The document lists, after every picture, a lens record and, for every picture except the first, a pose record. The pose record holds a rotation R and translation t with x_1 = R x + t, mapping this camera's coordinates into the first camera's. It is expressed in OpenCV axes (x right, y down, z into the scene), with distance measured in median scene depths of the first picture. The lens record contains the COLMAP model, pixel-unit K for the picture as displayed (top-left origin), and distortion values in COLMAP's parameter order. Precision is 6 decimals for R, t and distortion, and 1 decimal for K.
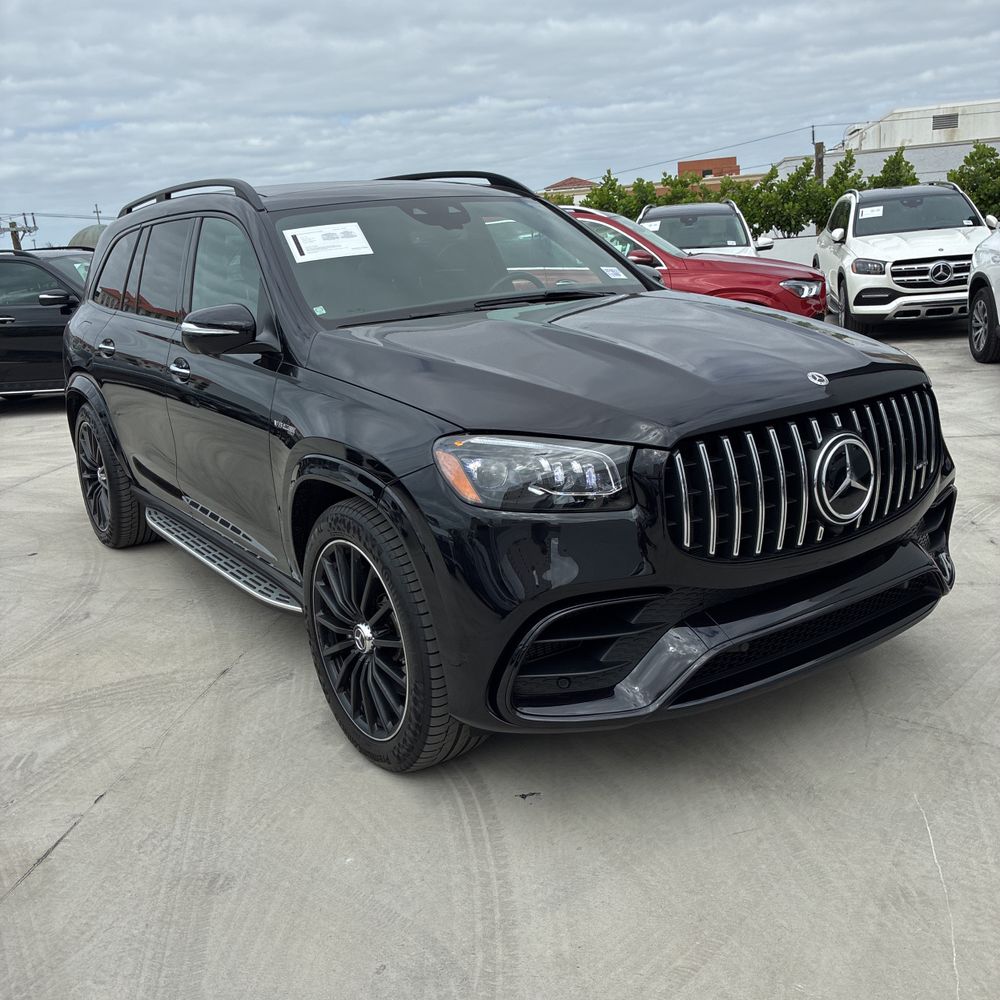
lens RADIAL K [[1019.9, 0, 504.8], [0, 1019.9, 500.2], [0, 0, 1]] dist [0.013370, 0.000000]
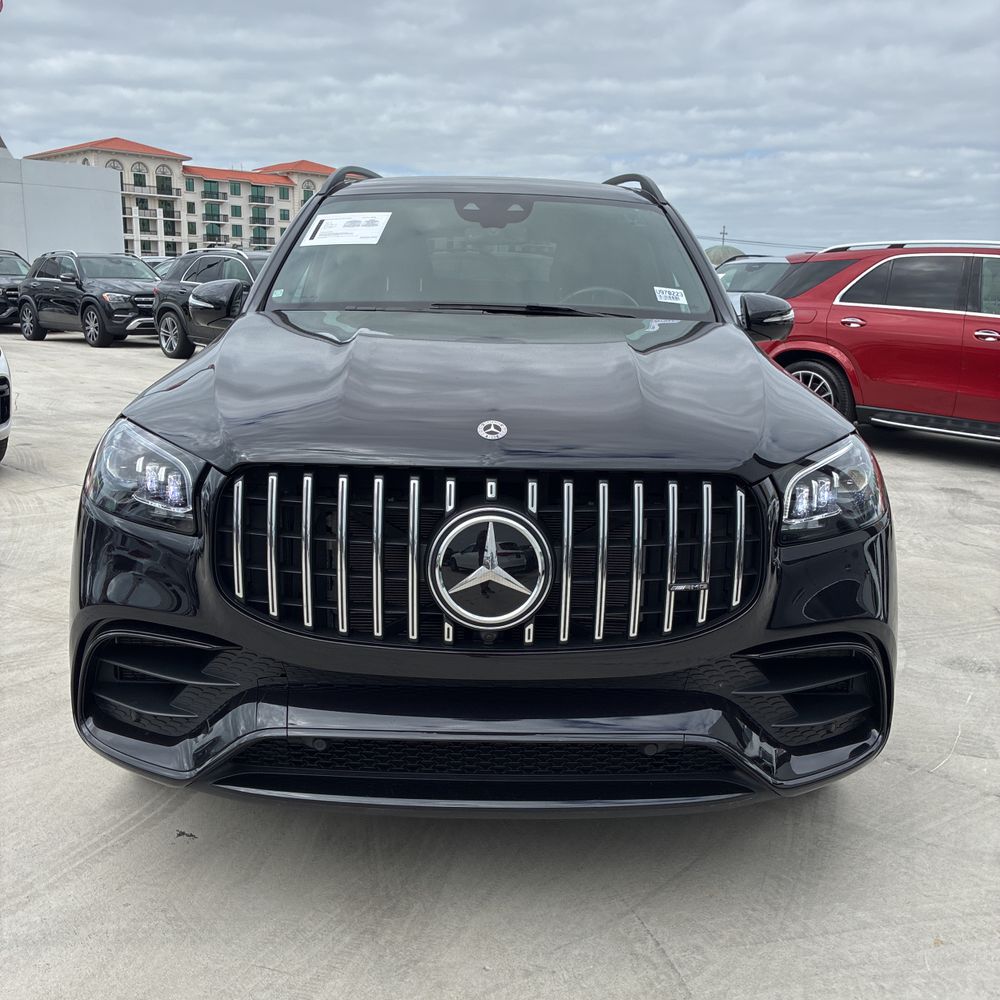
lens RADIAL K [[1019.9, 0, 504.4], [0, 1019.9, 508.8], [0, 0, 1]] dist [0.013370, 0.000000]
pose [[0.833824, 0.208289, -0.511227, 0.704712], [-0.217569, 0.975122, 0.042434, -0.096123], [0.507348, 0.075844, 0.858397, 0.374949]]
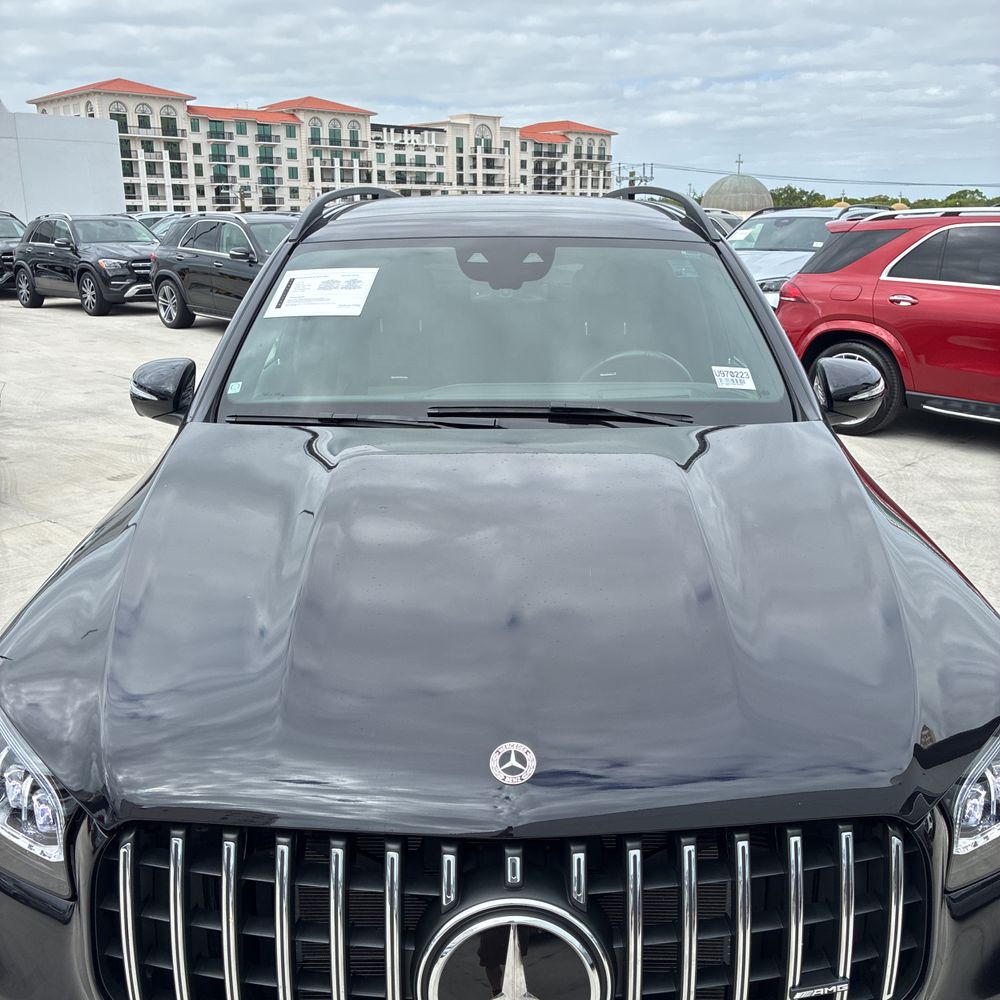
lens RADIAL K [[1019.9, 0, 506.5], [0, 1019.9, 492.8], [0, 0, 1]] dist [0.013370, 0.000000]
pose [[0.830238, 0.216487, -0.513652, 0.522025], [-0.198011, 0.975941, 0.091273, -0.286028], [0.521053, 0.025930, 0.853130, 0.589733]]
